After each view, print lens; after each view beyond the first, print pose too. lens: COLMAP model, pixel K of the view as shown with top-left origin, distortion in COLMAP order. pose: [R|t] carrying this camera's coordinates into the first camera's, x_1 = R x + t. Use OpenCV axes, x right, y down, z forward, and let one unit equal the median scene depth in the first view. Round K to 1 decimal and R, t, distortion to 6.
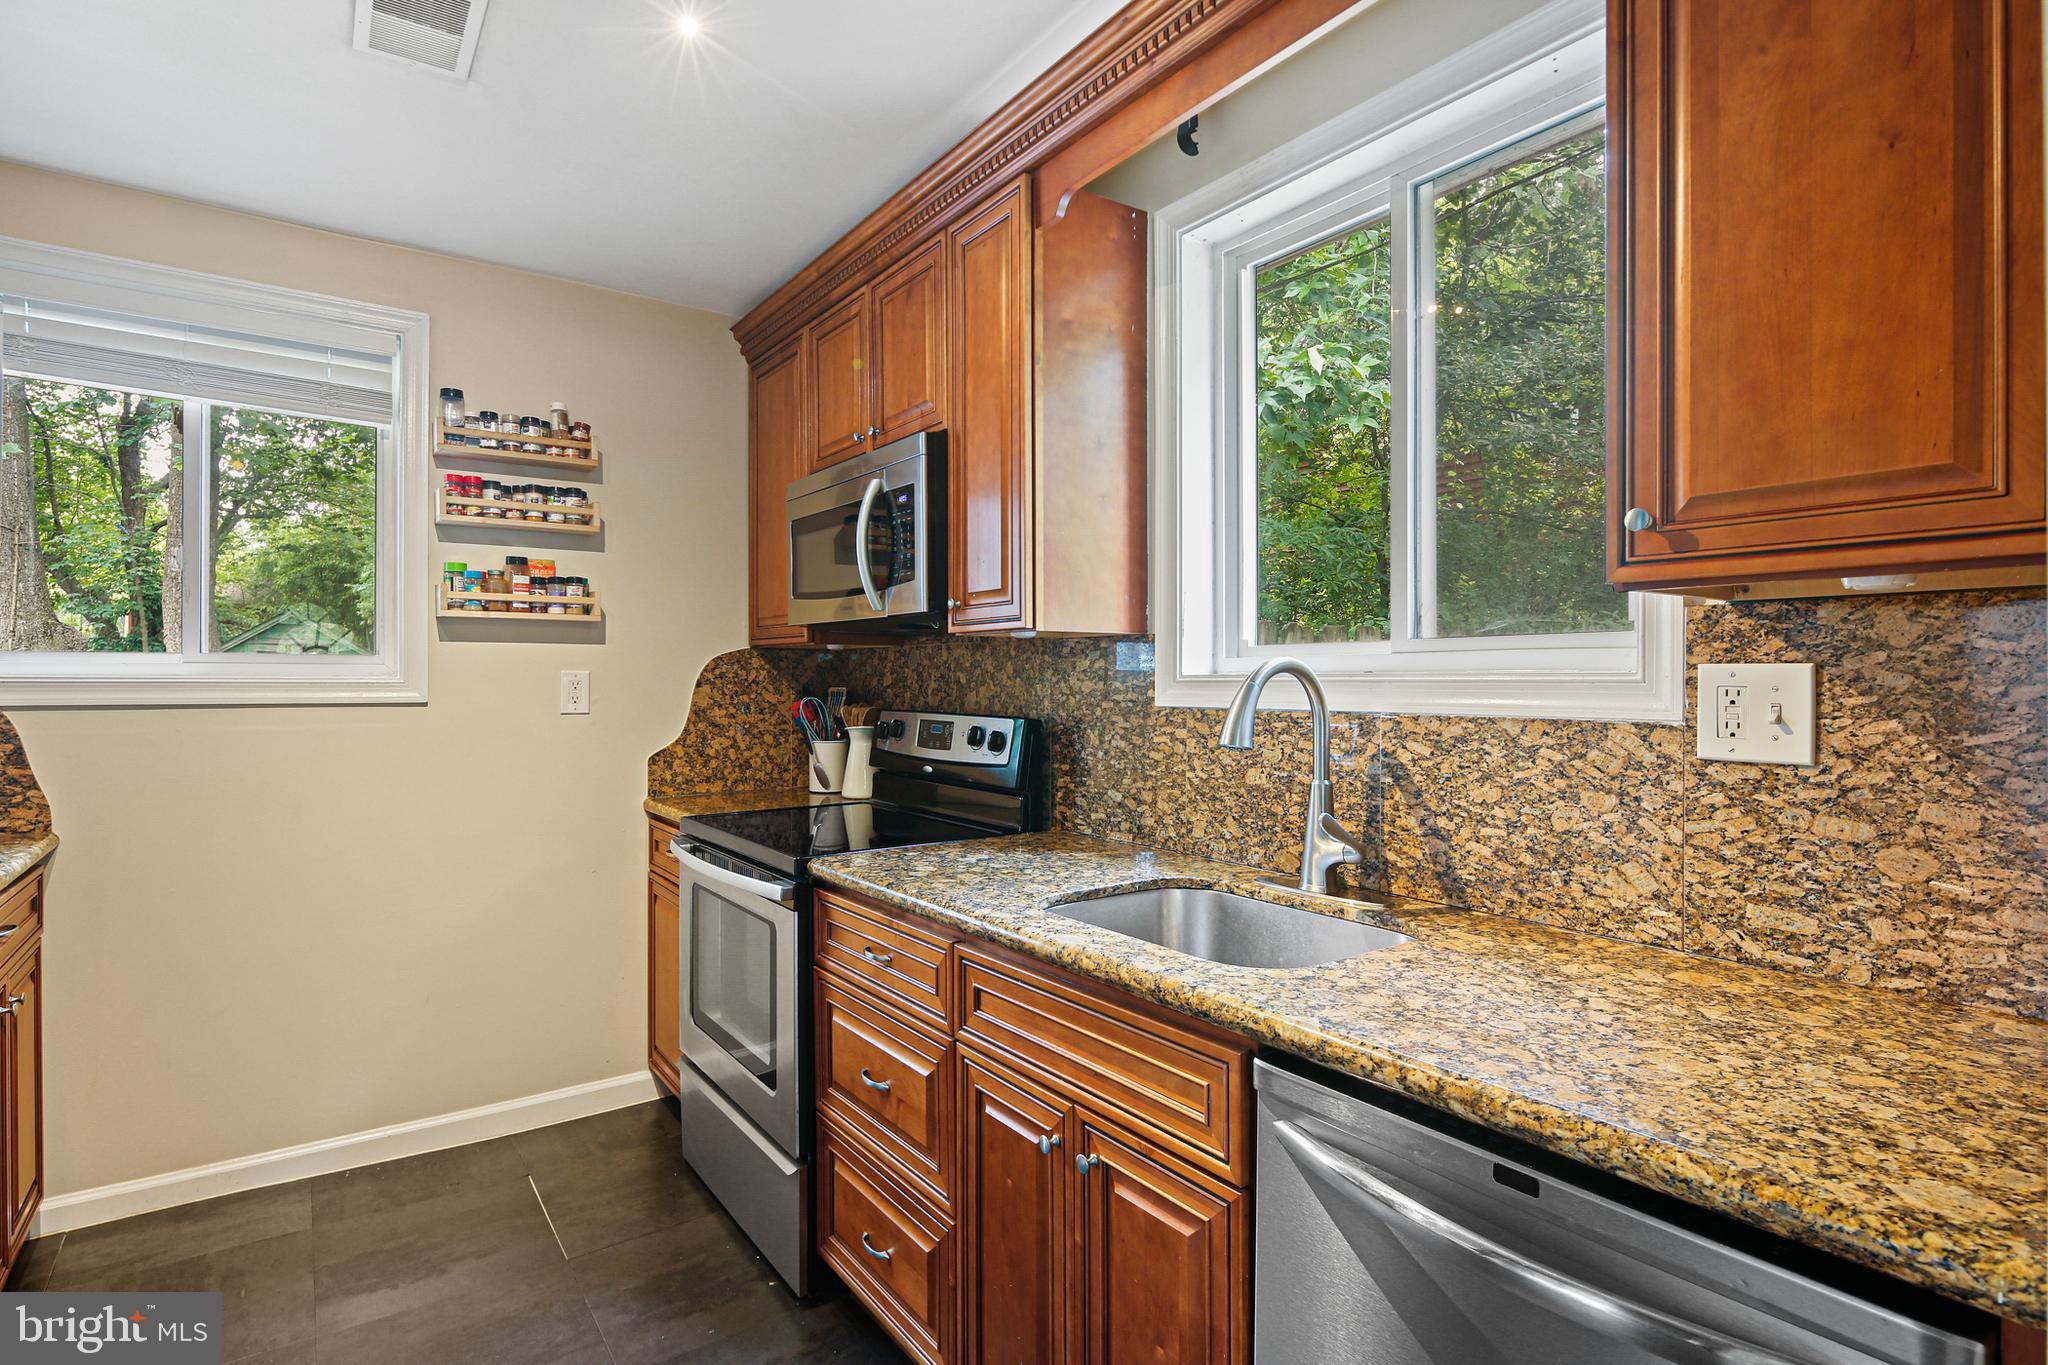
lens RADIAL K [[1004.4, 0, 1015.2], [0, 1004.4, 678.4], [0, 0, 1]] dist [0.010347, -0.007043]
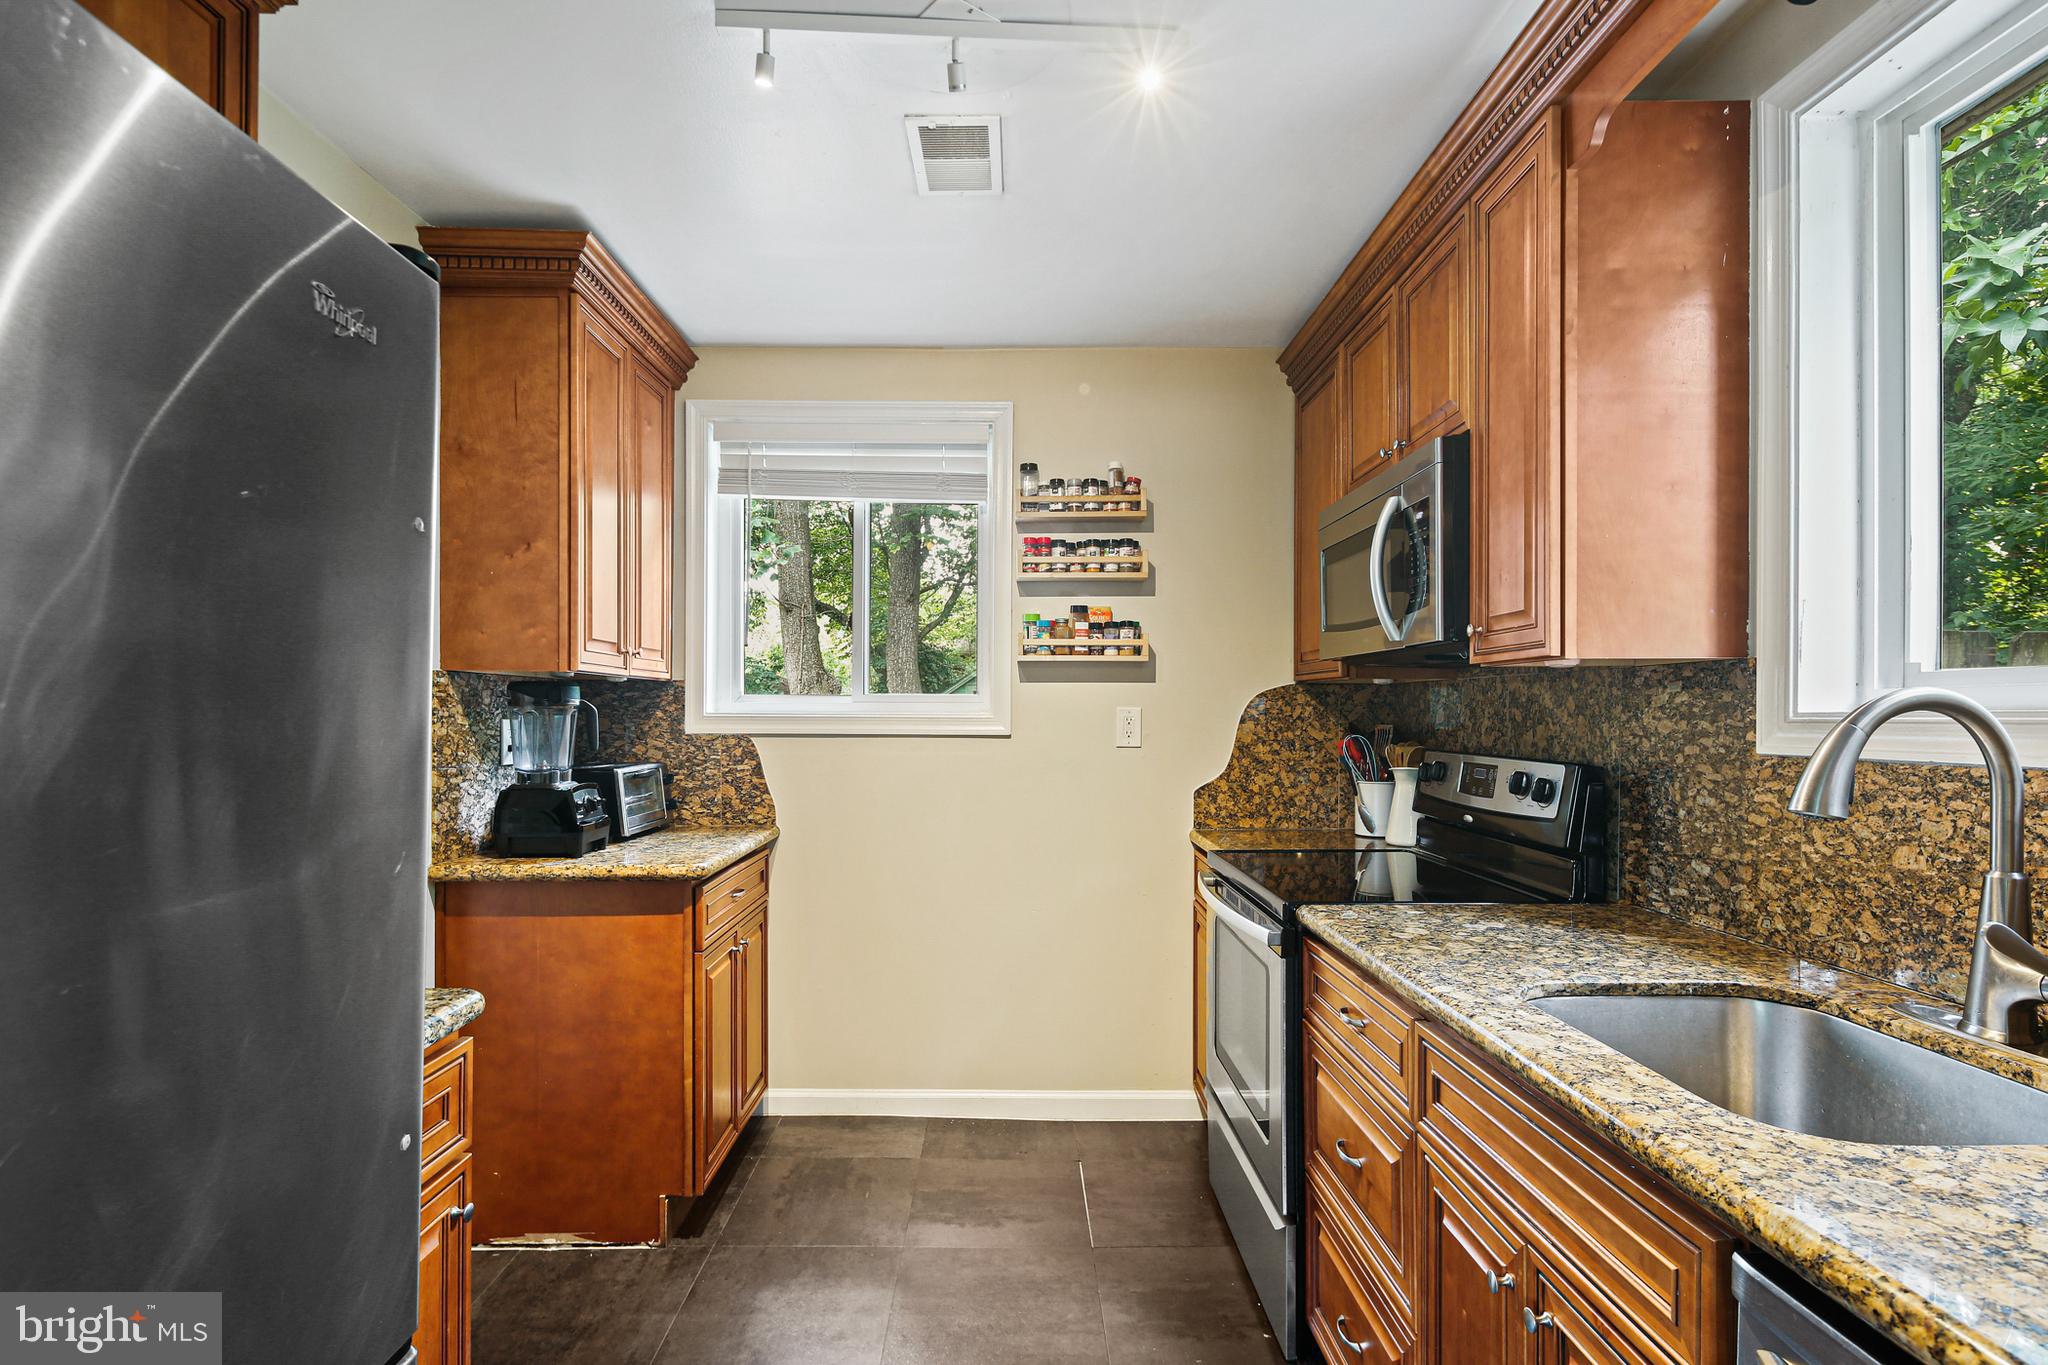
lens RADIAL K [[1004.4, 0, 1008.3], [0, 1004.4, 716.8], [0, 0, 1]] dist [0.010347, -0.007043]
pose [[0.818558, 0.003077, -0.574415, 0.110063], [-0.000996, 0.999992, 0.003937, -0.002435], [0.574423, -0.002651, 0.818555, 0.058156]]
